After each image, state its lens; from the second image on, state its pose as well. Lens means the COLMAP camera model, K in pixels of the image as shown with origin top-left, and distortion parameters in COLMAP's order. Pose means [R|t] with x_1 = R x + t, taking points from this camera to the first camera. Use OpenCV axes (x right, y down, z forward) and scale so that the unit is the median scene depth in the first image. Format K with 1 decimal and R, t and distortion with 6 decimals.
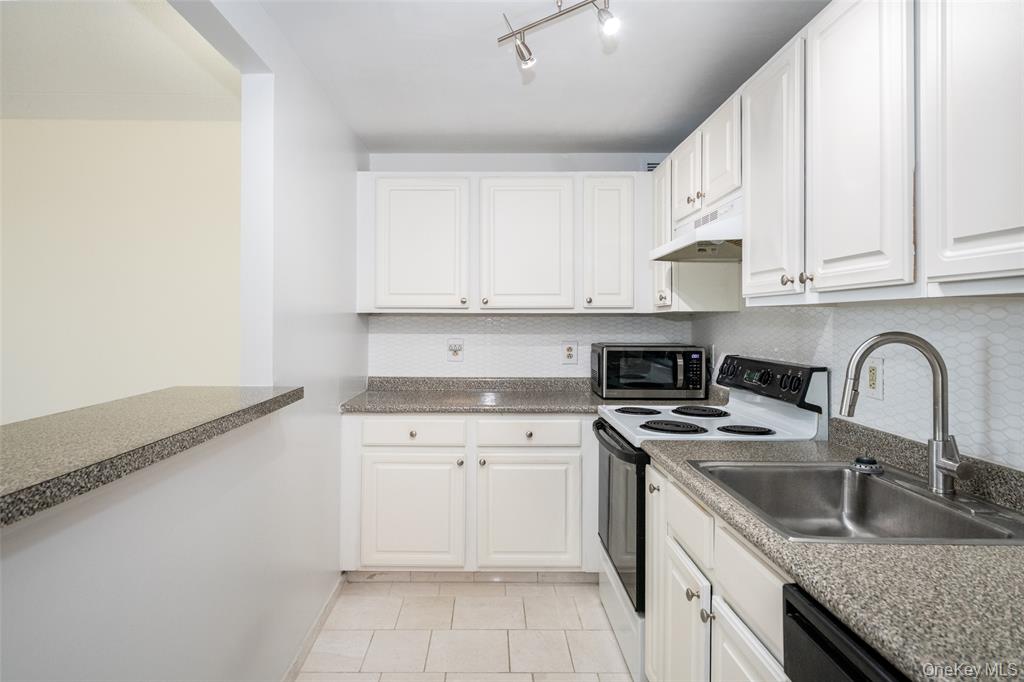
lens RADIAL K [[577.2, 0, 519.6], [0, 577.2, 321.6], [0, 0, 1]] dist [0.007931, 0.001257]
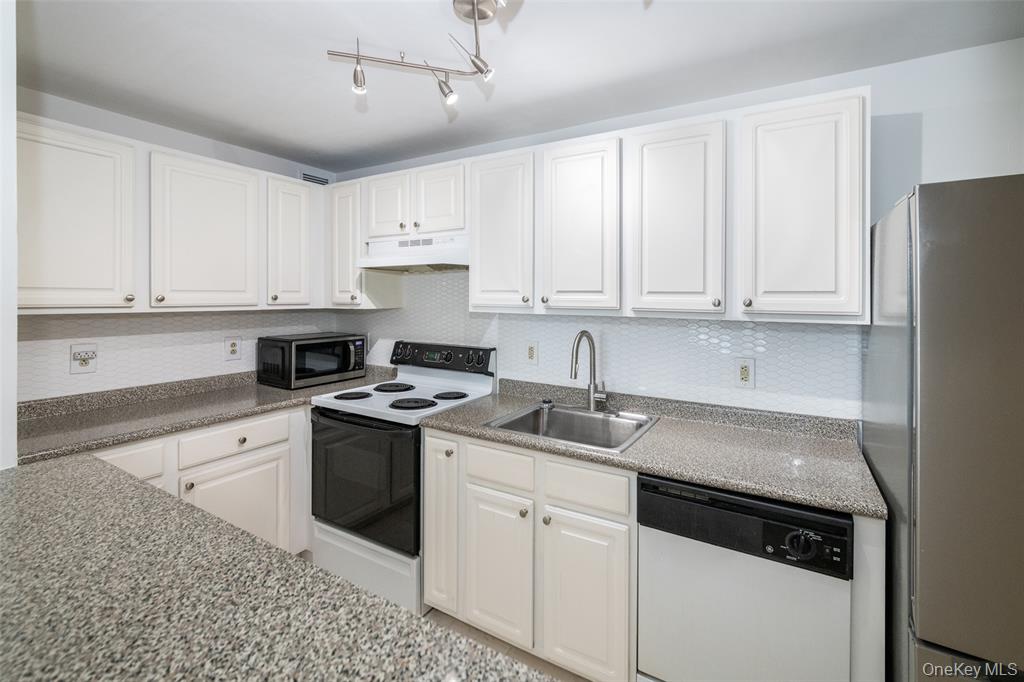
lens RADIAL K [[445.6, 0, 537.0], [0, 445.6, 302.7], [0, 0, 1]] dist [0.000176, -0.001249]
pose [[0.517474, -0.001661, 0.855697, -0.331249], [-0.012031, 0.999885, 0.009217, -0.041620], [-0.855614, -0.015065, 0.517395, 0.184568]]
